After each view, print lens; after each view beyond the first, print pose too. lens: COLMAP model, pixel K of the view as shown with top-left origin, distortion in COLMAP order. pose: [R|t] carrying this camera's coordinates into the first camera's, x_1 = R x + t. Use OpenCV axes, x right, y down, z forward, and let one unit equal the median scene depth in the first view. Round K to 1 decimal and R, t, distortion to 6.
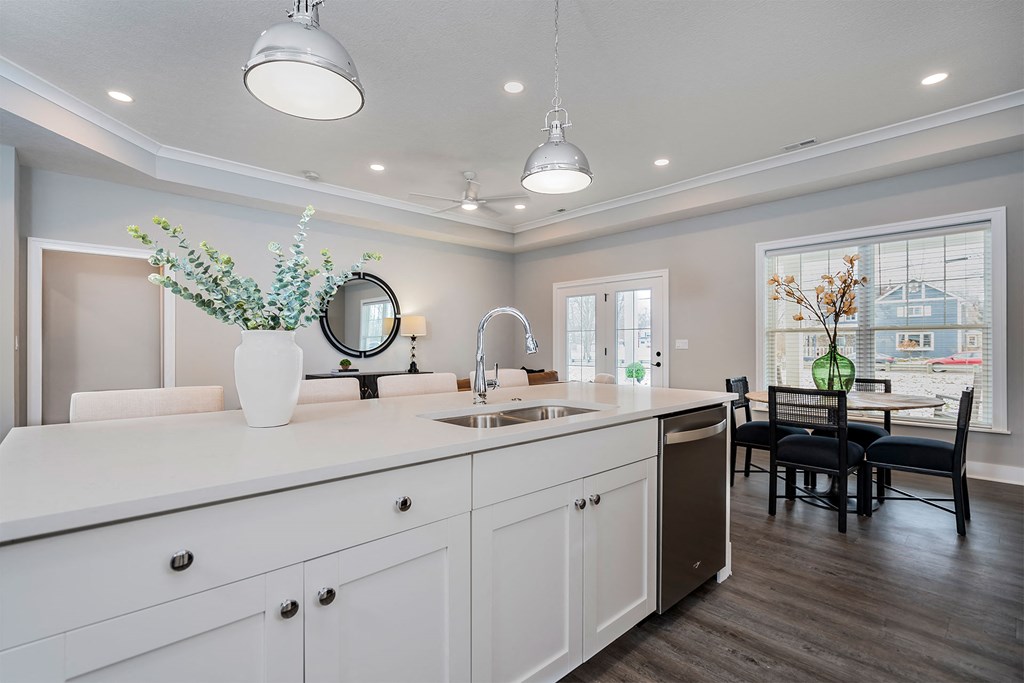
lens RADIAL K [[475.5, 0, 512.0], [0, 475.5, 341.5], [0, 0, 1]] dist [0.000106, 0.000037]
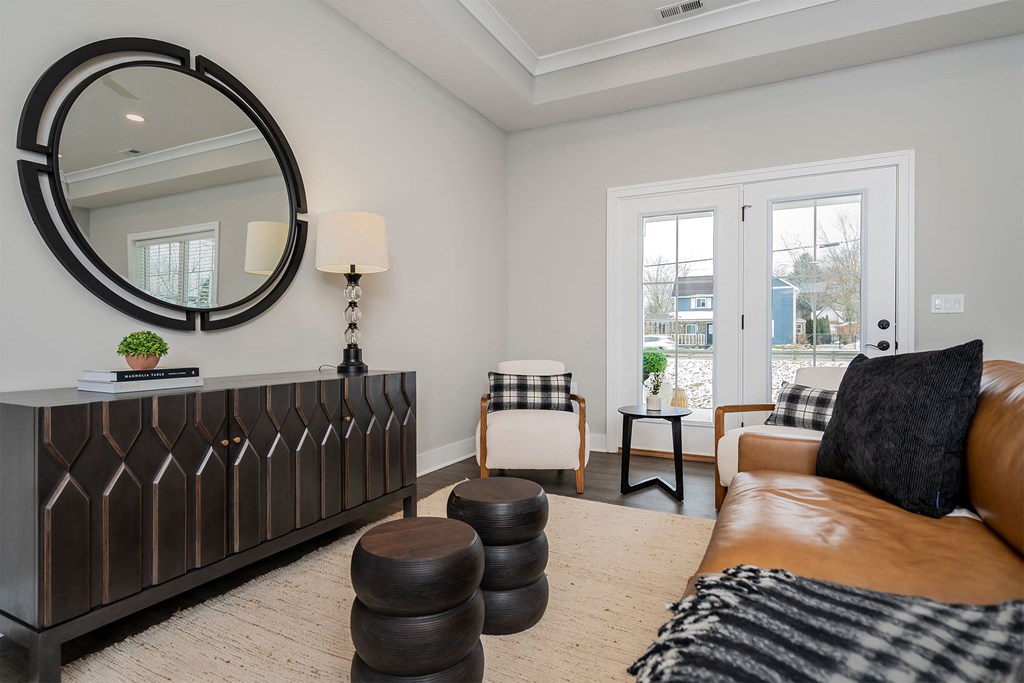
lens RADIAL K [[514.9, 0, 511.8], [0, 514.9, 328.9], [0, 0, 1]] dist [-0.001739, -0.000035]
pose [[0.932907, 0.005454, 0.360076, -0.239364], [-0.004039, 0.999981, -0.004682, 0.033332], [-0.360095, 0.002913, 0.932911, 0.603030]]
